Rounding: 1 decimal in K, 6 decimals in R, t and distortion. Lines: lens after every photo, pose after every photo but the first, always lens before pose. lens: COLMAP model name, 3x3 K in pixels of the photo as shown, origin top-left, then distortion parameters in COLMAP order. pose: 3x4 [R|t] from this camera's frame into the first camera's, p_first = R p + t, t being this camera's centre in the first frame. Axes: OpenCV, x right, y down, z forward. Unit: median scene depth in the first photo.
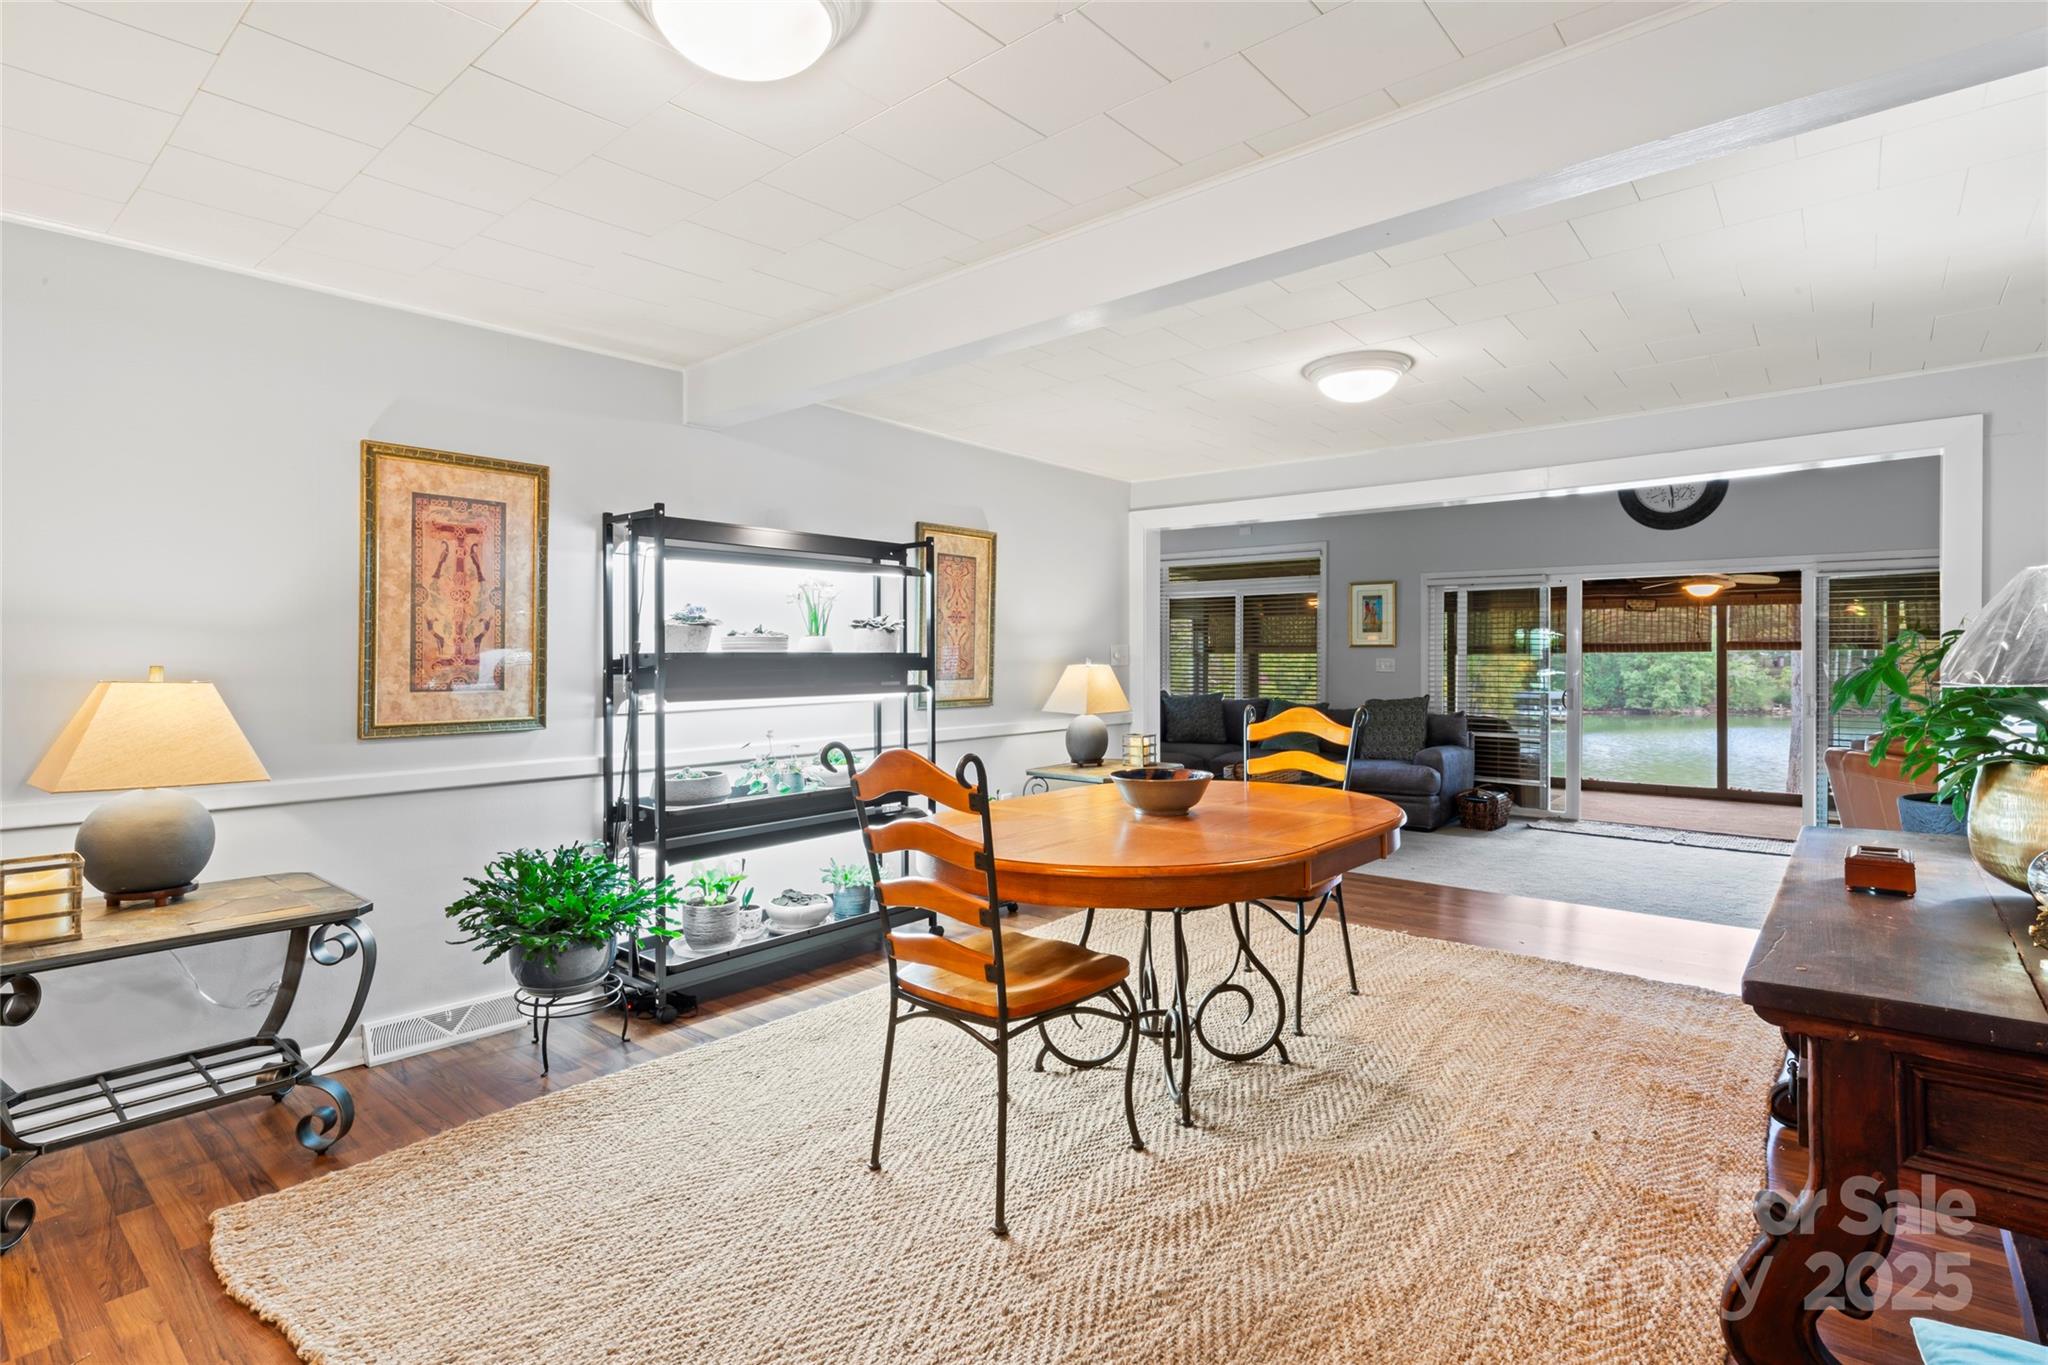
lens RADIAL K [[1008.6, 0, 1032.1], [0, 1008.6, 676.5], [0, 0, 1]] dist [0.000386, 0.000082]
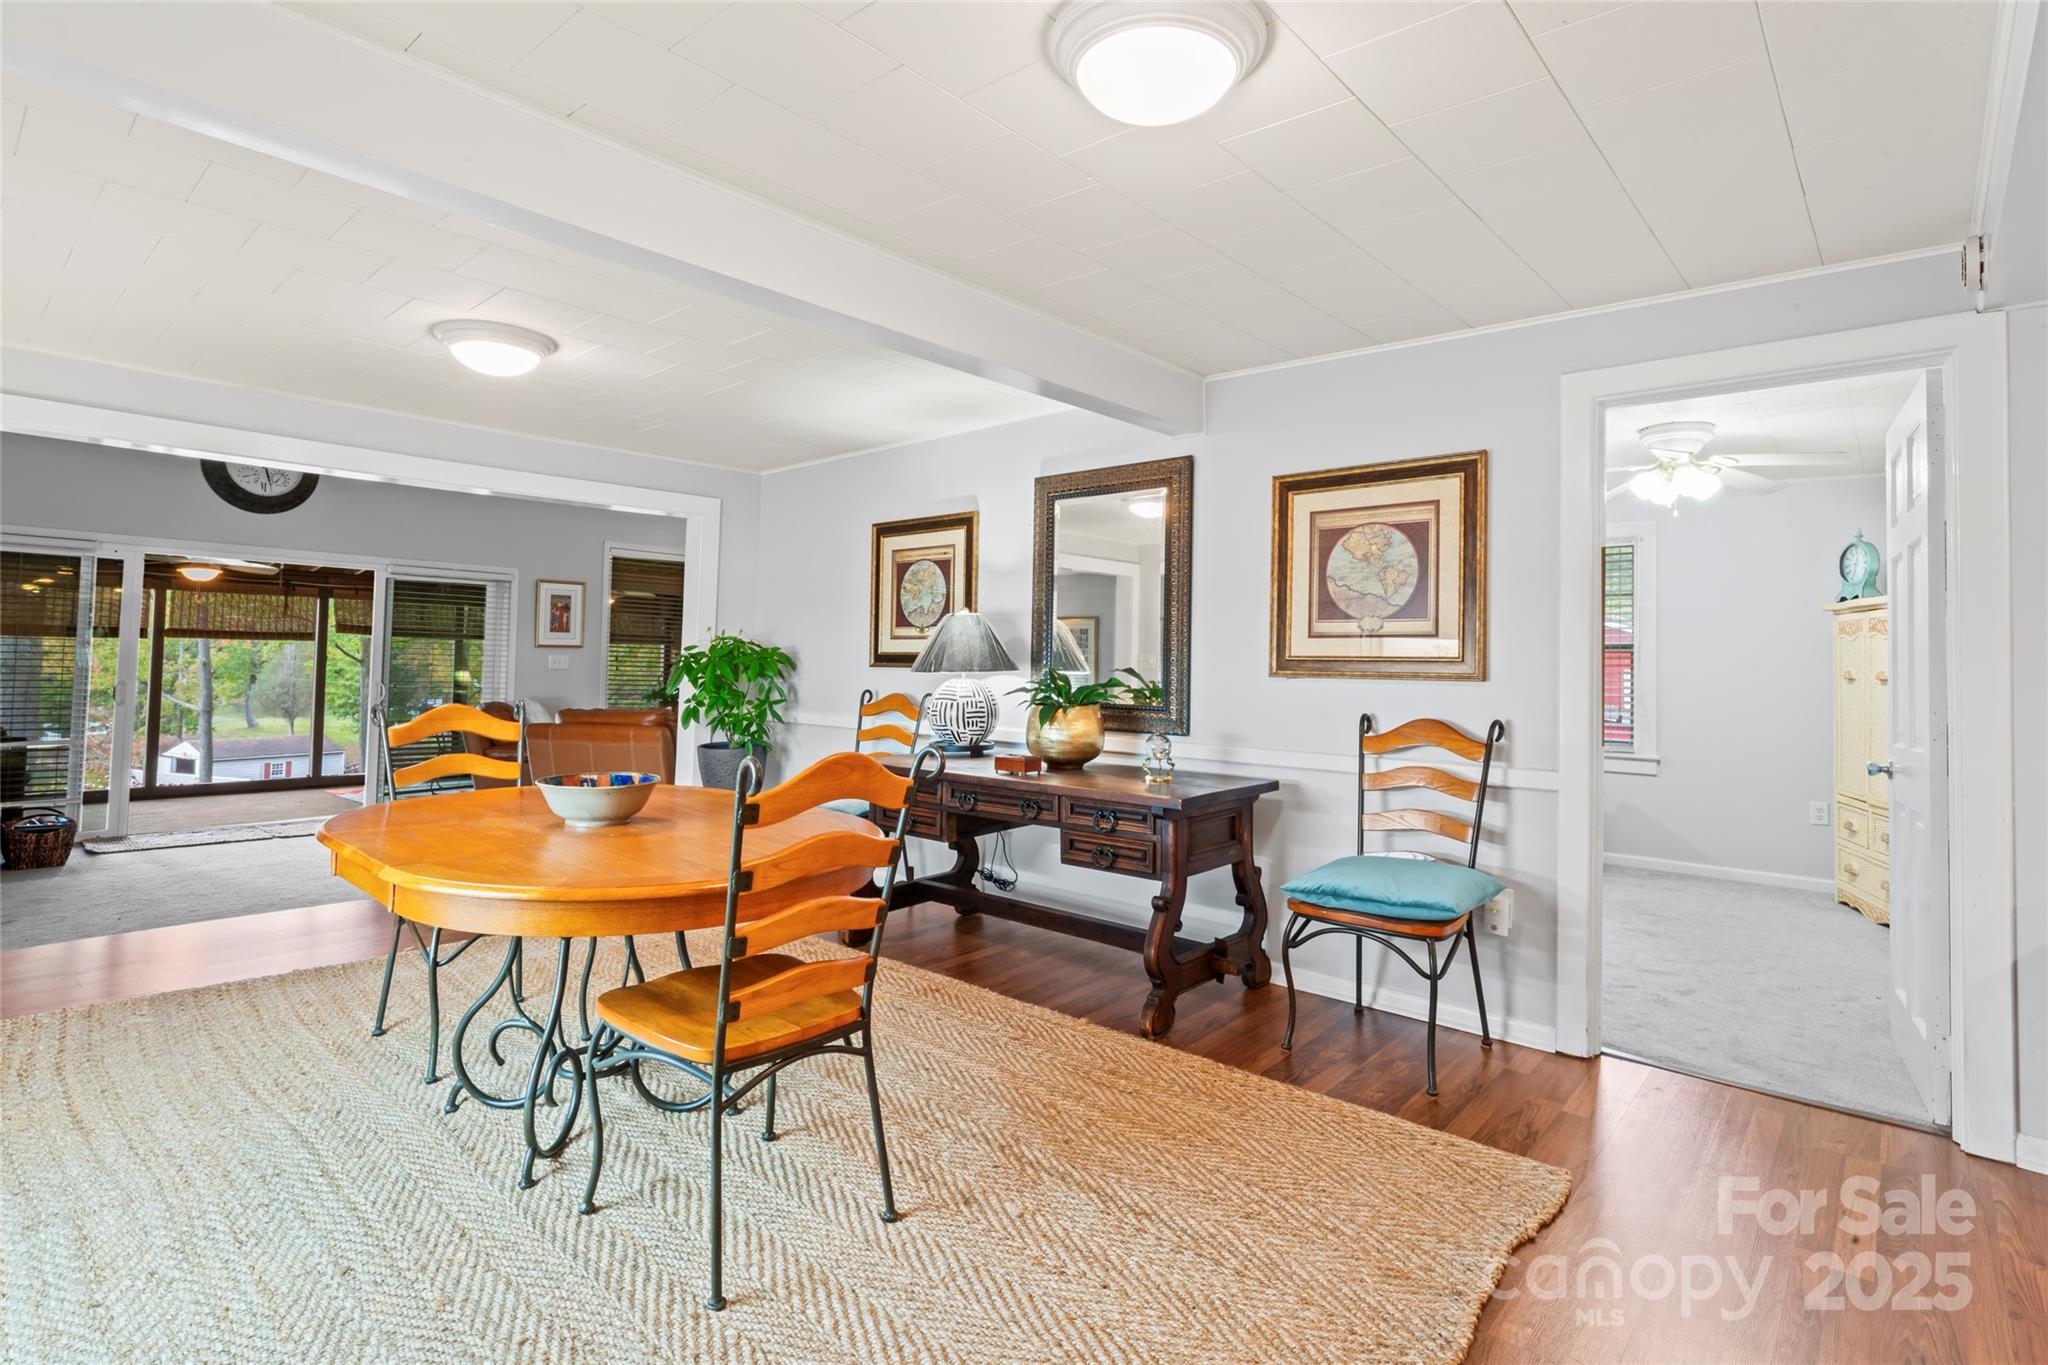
lens RADIAL K [[1008.6, 0, 1032.1], [0, 1008.6, 676.5], [0, 0, 1]] dist [0.000386, 0.000082]
pose [[0.020654, -0.012611, 0.999707, -0.317579], [0.000312, 0.999920, 0.012608, -0.002329], [-0.999787, 0.000052, 0.020656, 0.256045]]
